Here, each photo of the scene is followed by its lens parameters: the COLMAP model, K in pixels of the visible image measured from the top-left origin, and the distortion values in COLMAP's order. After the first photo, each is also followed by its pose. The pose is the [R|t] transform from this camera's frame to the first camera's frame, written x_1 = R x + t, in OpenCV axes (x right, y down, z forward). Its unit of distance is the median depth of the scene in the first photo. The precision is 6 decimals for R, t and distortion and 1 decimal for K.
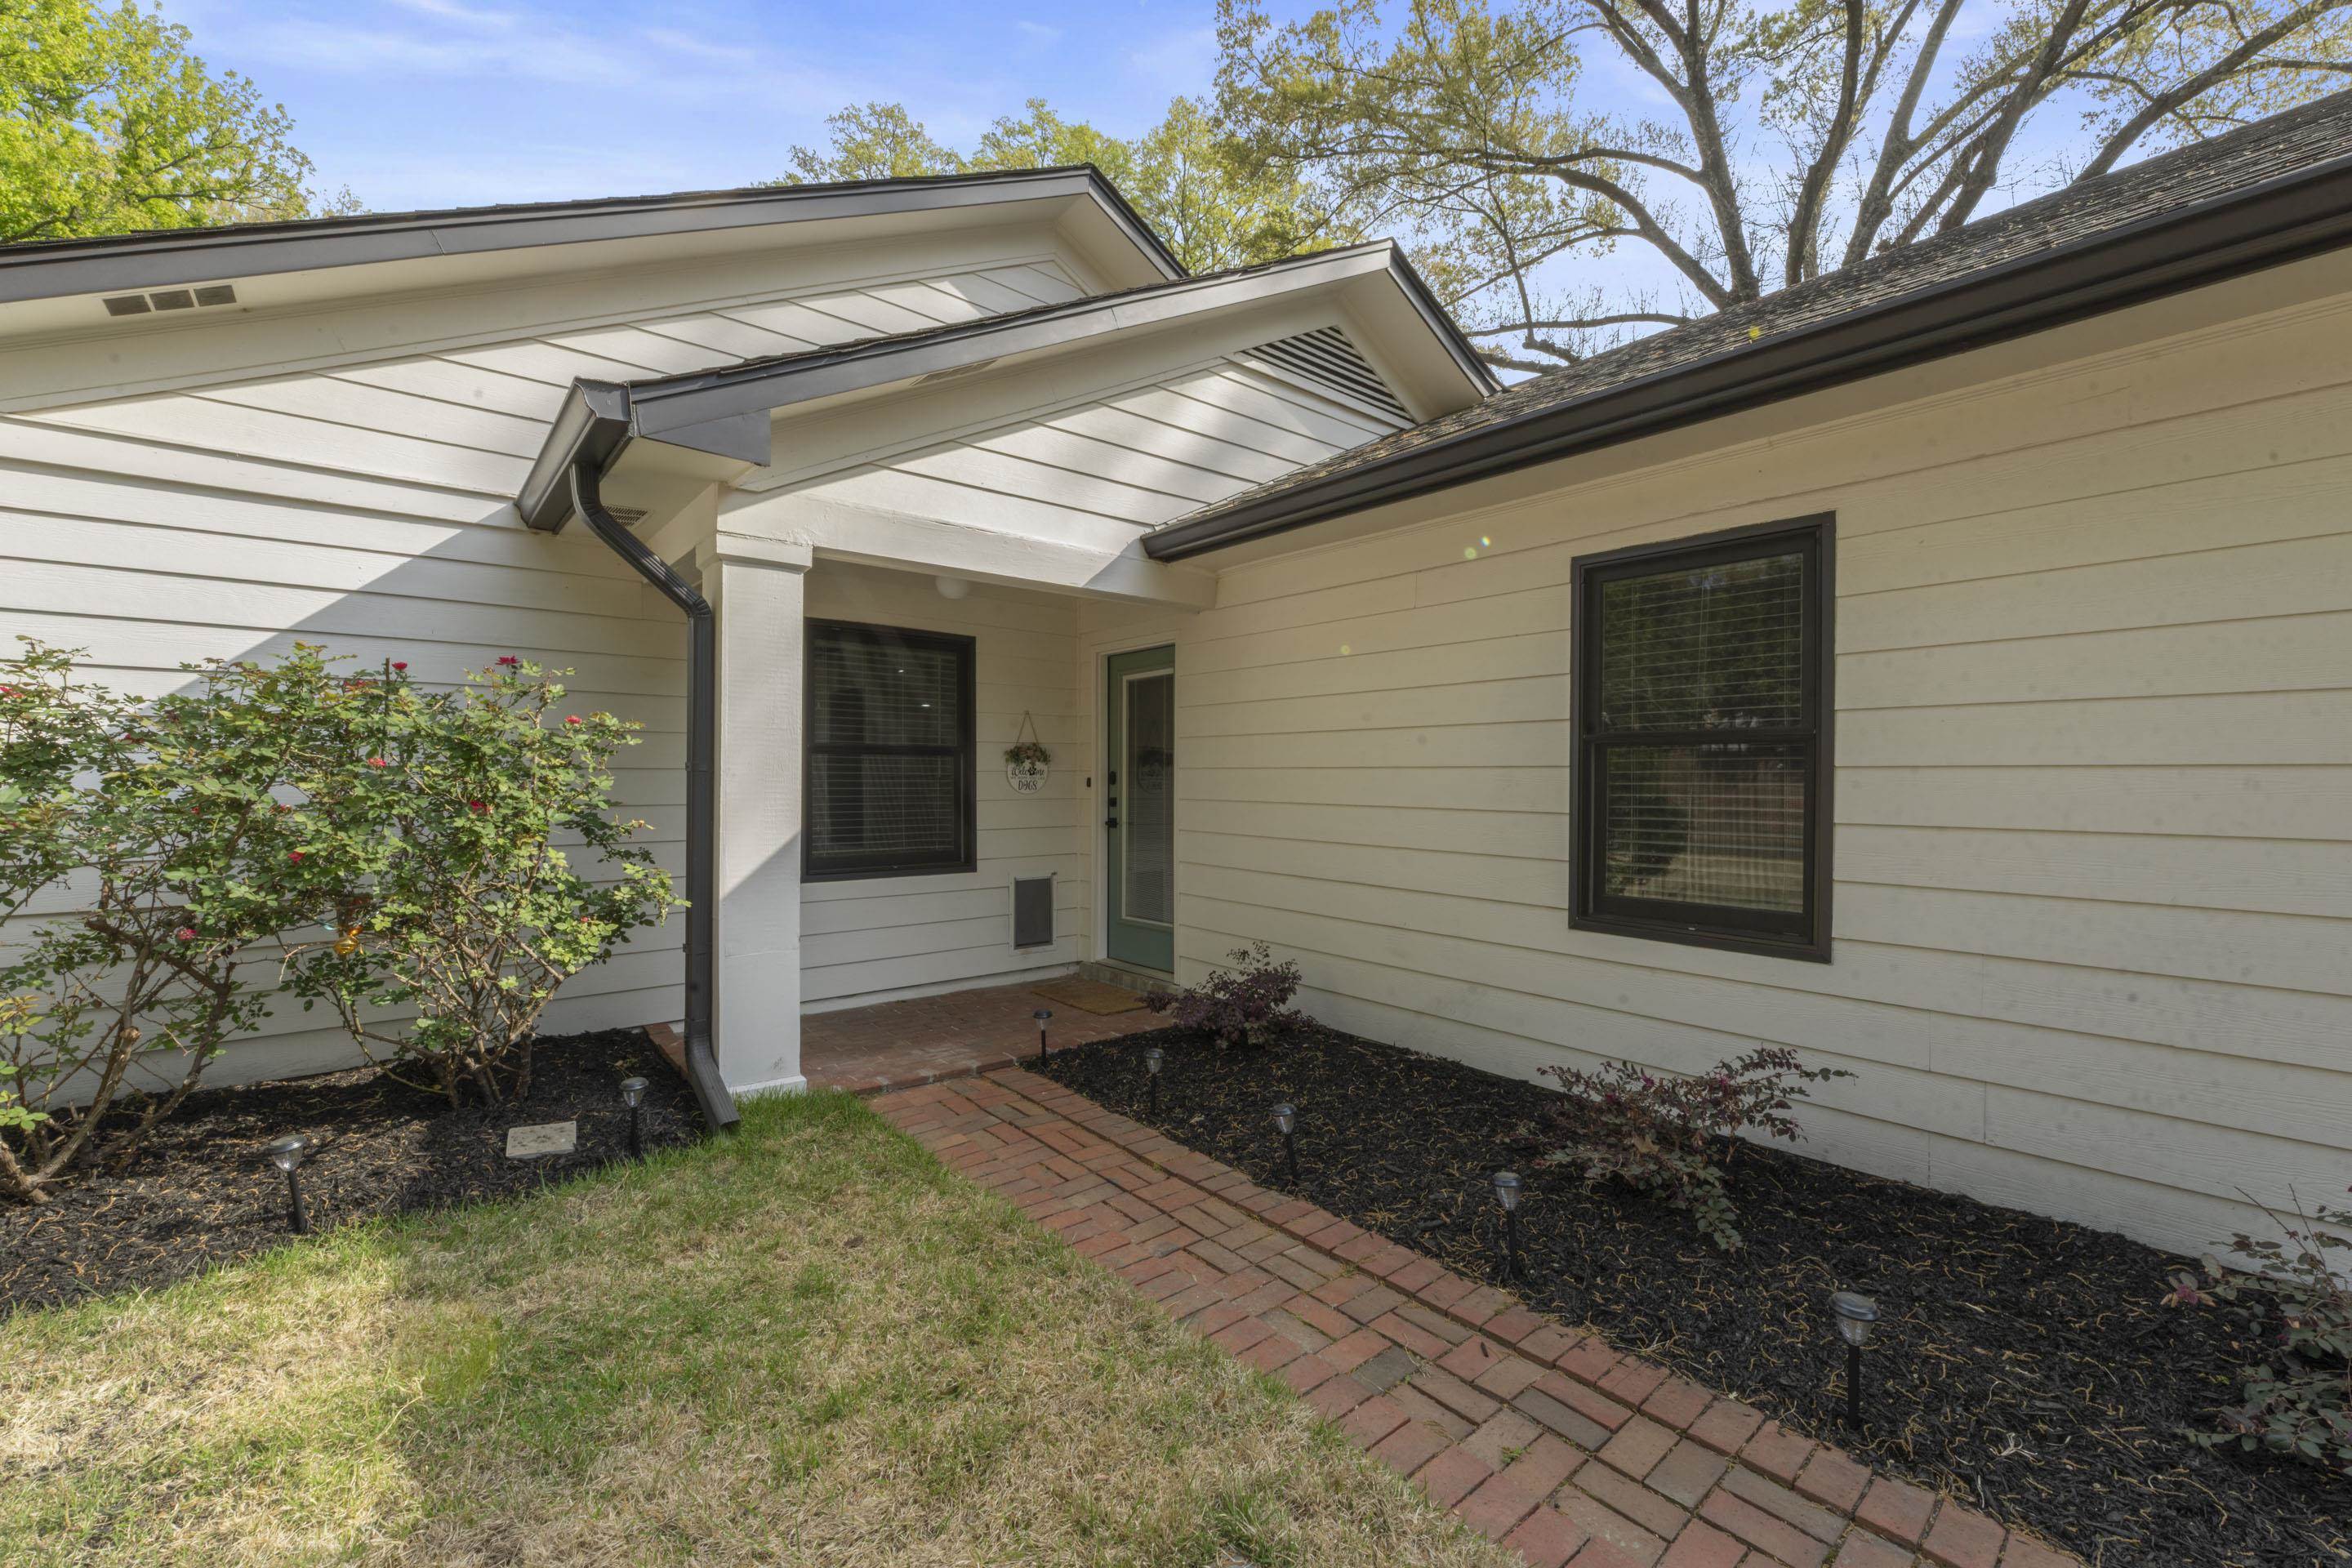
lens RADIAL K [[943.0, 0, 1172.5], [0, 943.0, 783.8], [0, 0, 1]] dist [-0.001088, -0.000120]
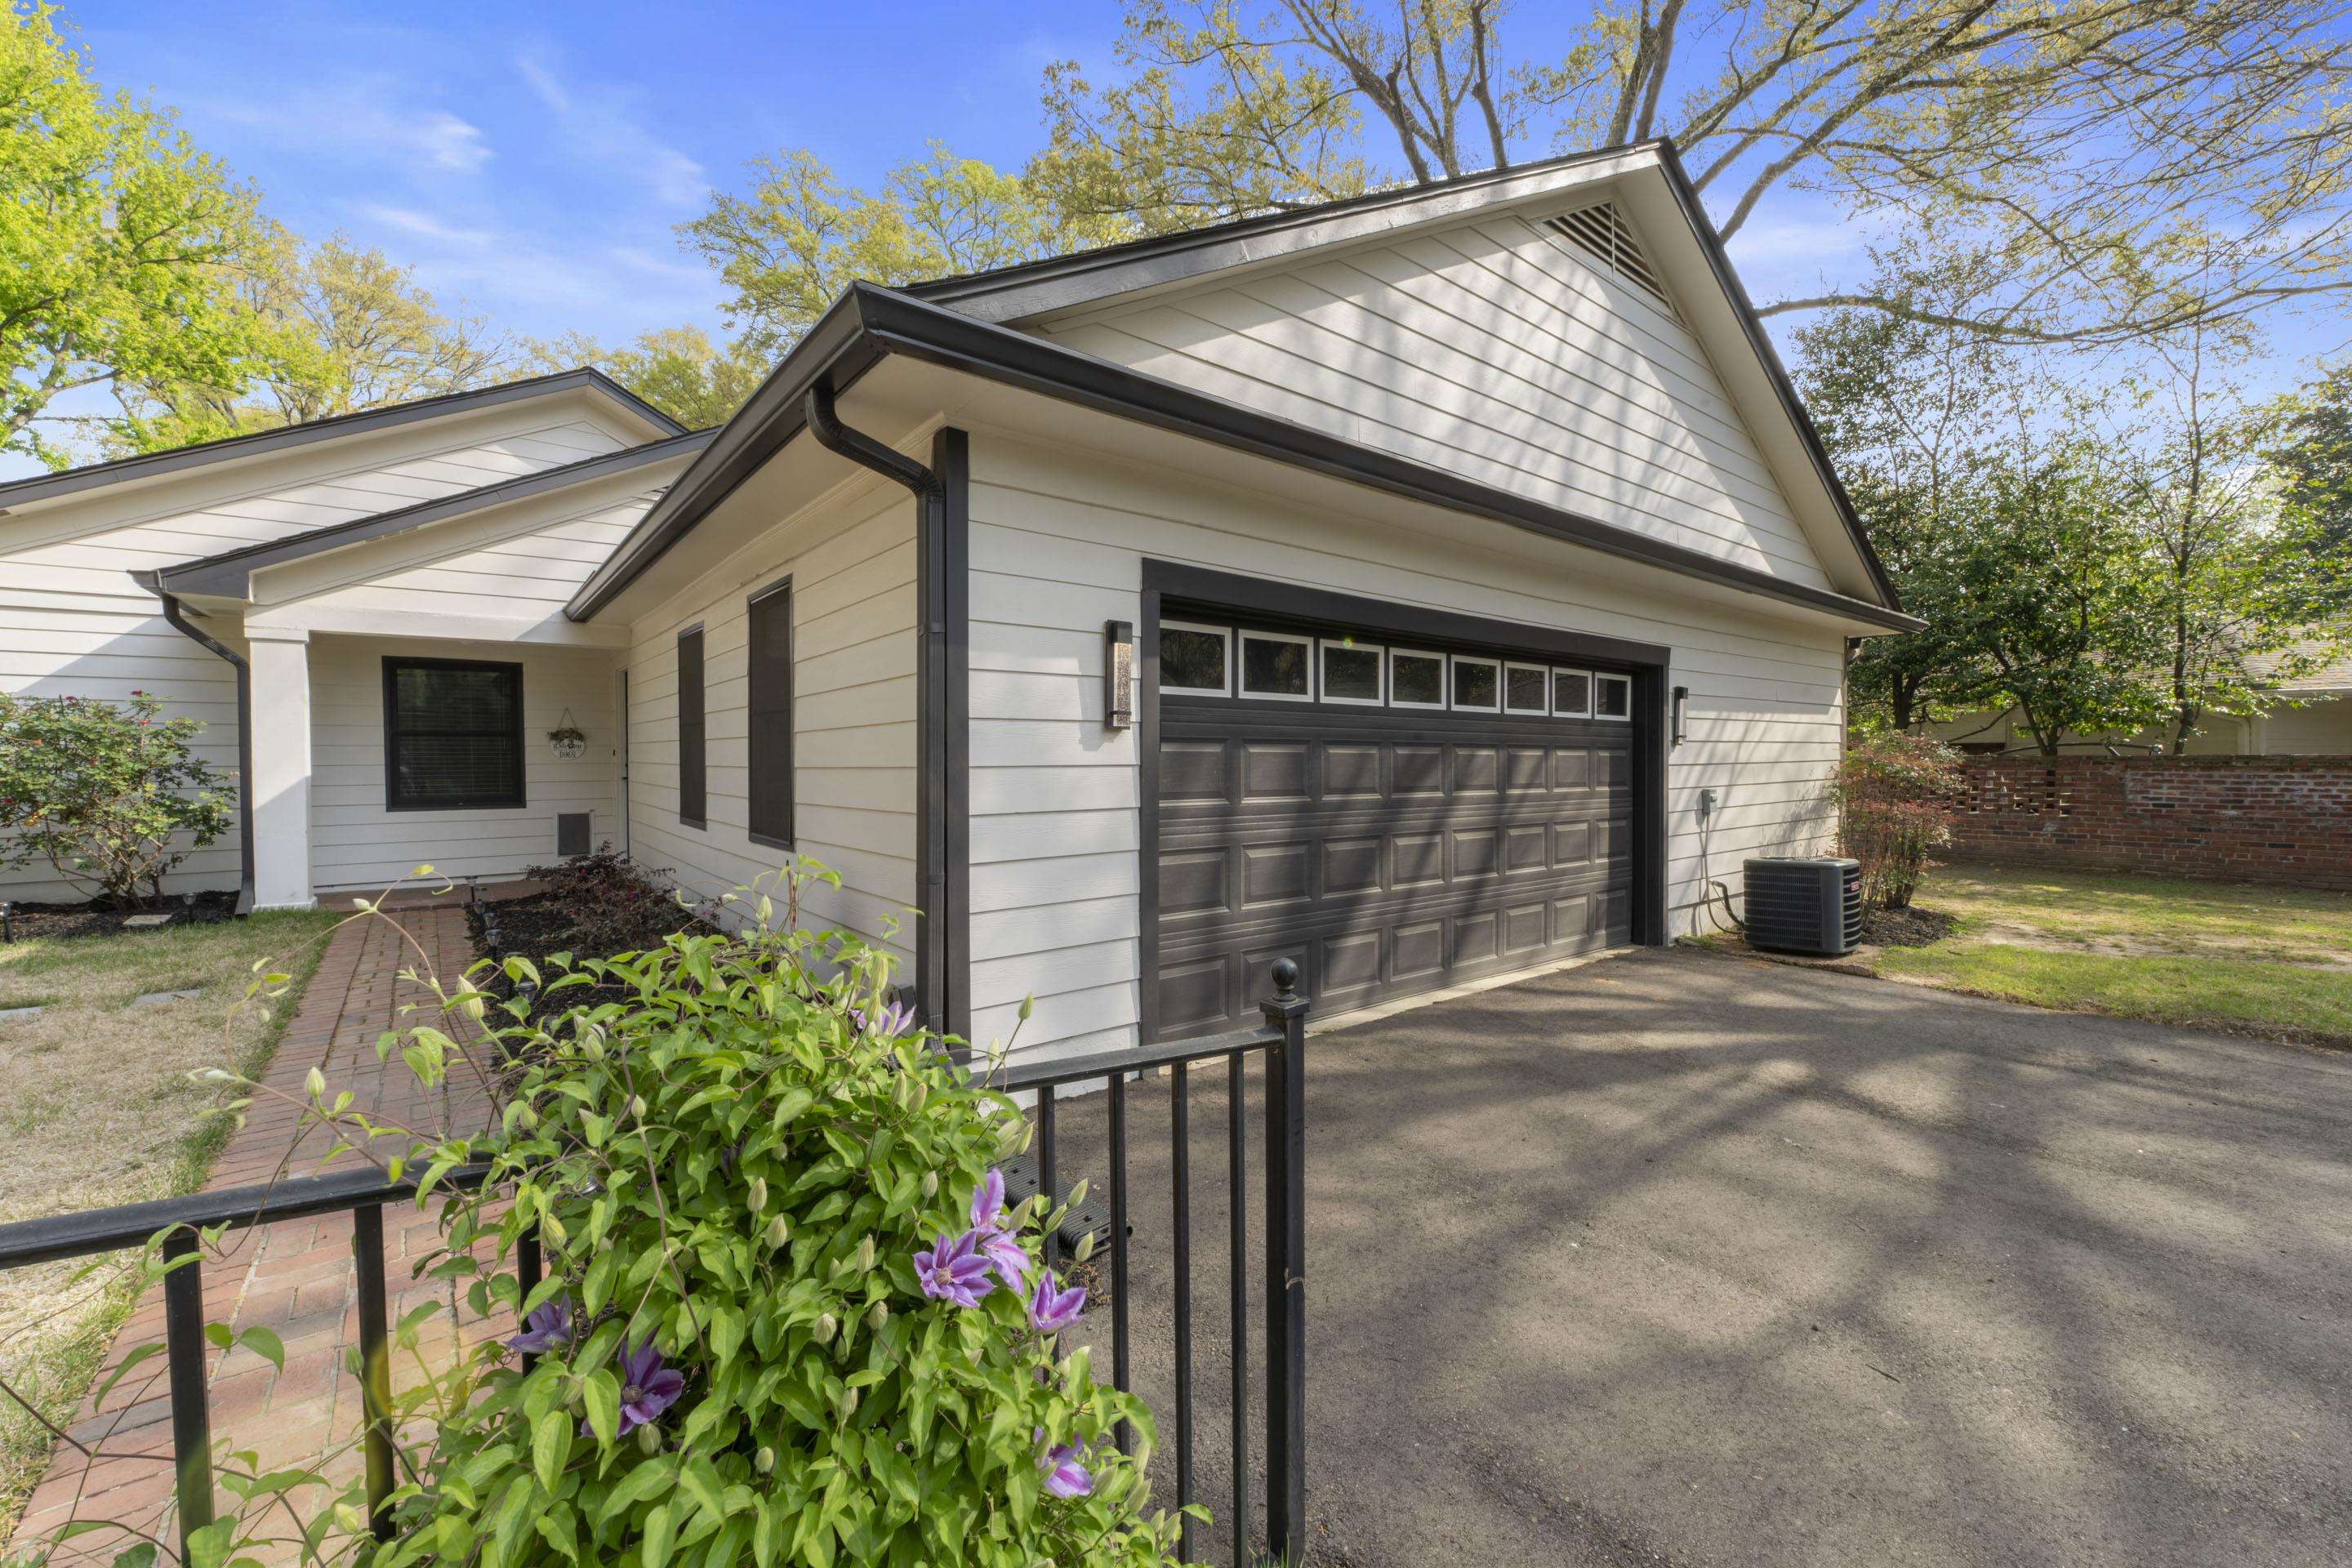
lens RADIAL K [[943.0, 0, 1179.3], [0, 943.0, 778.5], [0, 0, 1]] dist [-0.001088, -0.000120]
pose [[0.999531, -0.005523, -0.030121, 0.933477], [0.006056, 0.999826, 0.017621, 0.019871], [0.030019, -0.017795, 0.999391, -0.566147]]
